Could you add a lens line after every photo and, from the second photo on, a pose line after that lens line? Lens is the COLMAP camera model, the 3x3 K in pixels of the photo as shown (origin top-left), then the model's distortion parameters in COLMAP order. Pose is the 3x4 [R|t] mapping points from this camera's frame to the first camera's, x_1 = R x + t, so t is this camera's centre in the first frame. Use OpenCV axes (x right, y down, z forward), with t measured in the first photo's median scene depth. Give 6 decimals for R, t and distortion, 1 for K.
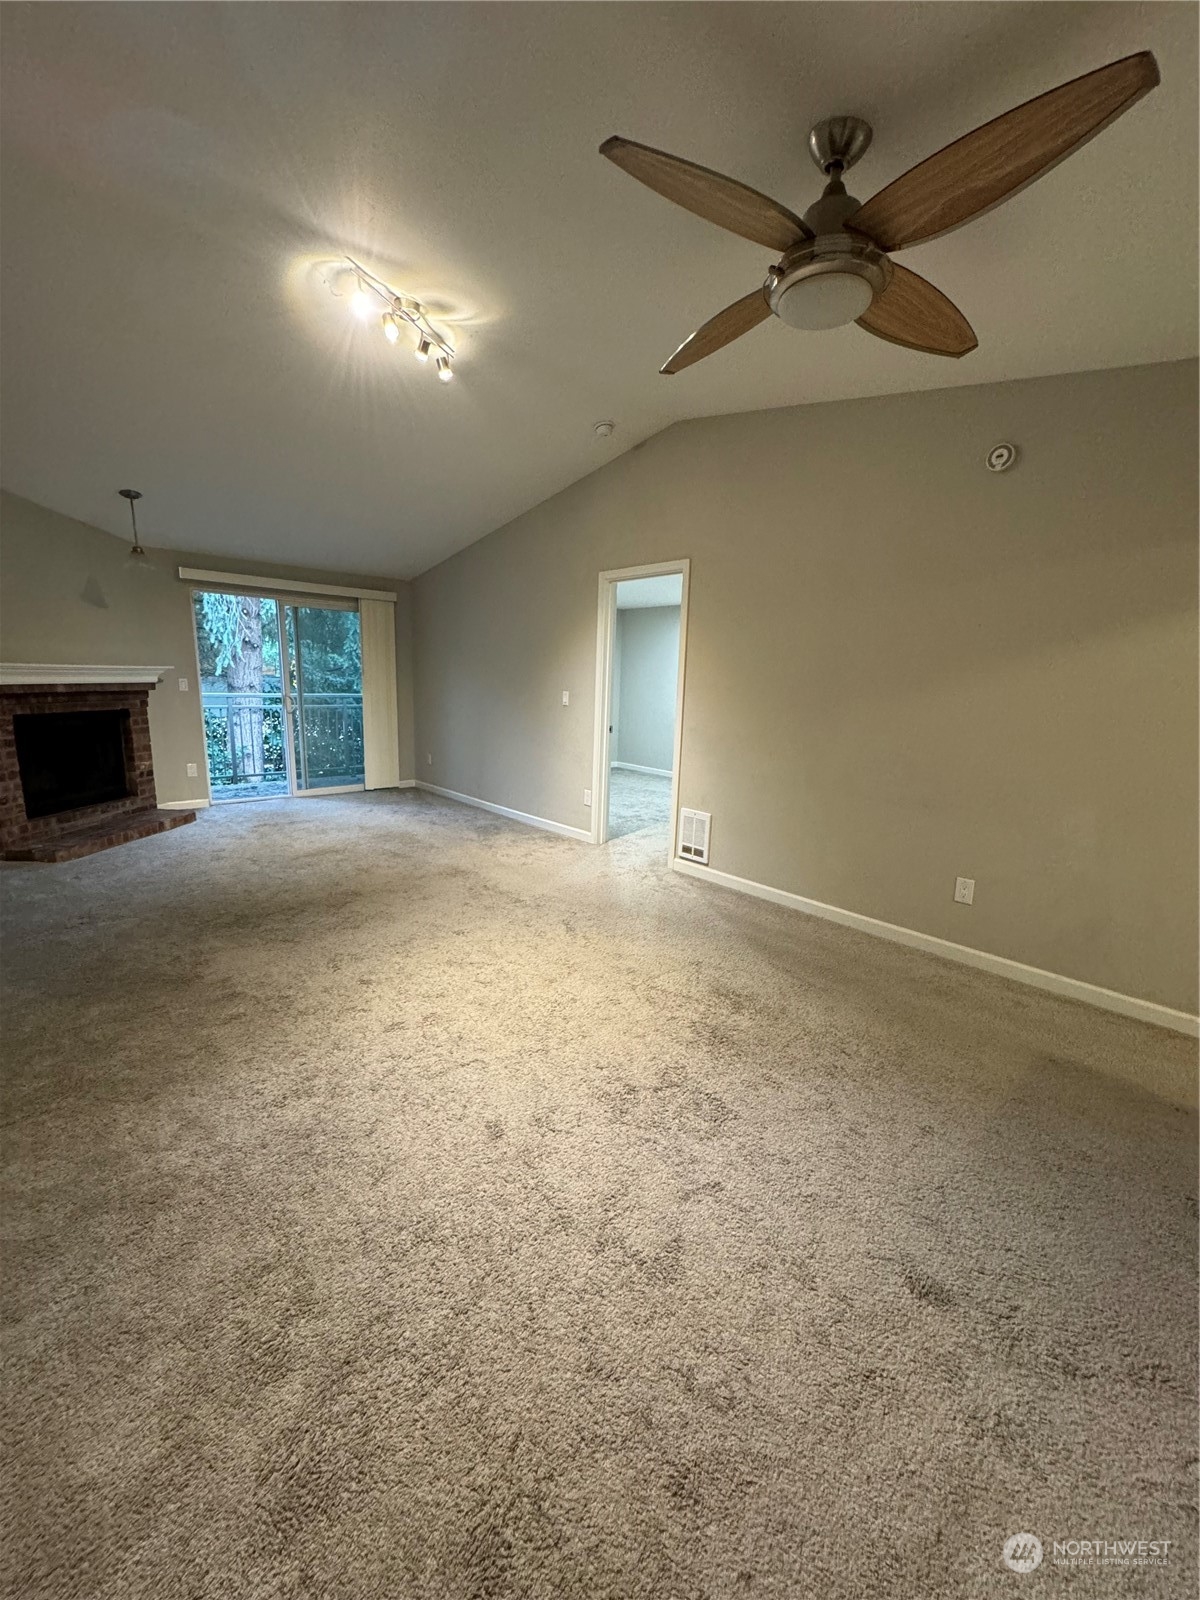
lens RADIAL K [[636.3, 0, 600.3], [0, 636.3, 802.1], [0, 0, 1]] dist [0.001095, -0.000020]
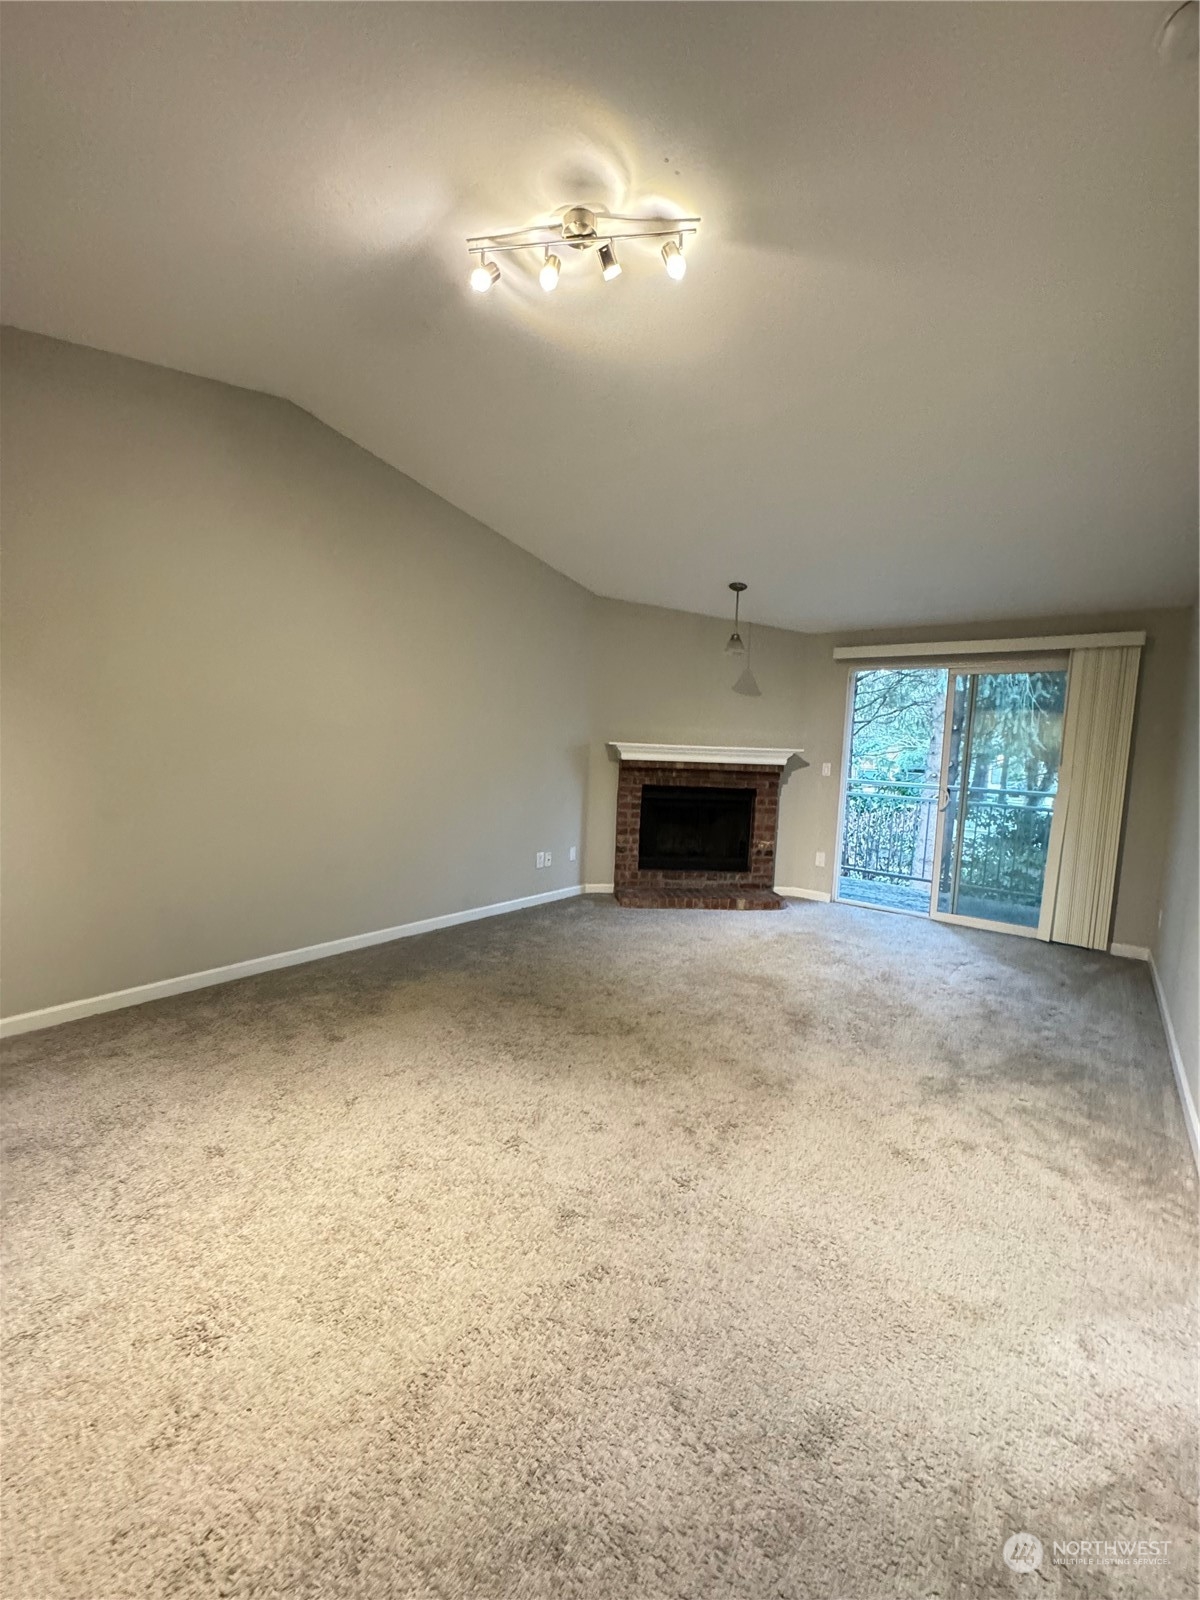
lens RADIAL K [[636.3, 0, 597.0], [0, 636.3, 801.0], [0, 0, 1]] dist [0.001095, -0.000020]
pose [[0.173628, 0.069720, -0.982340, 0.269526], [-0.225298, 0.973849, 0.029296, -0.110655], [0.958694, 0.216233, 0.184795, 0.628501]]
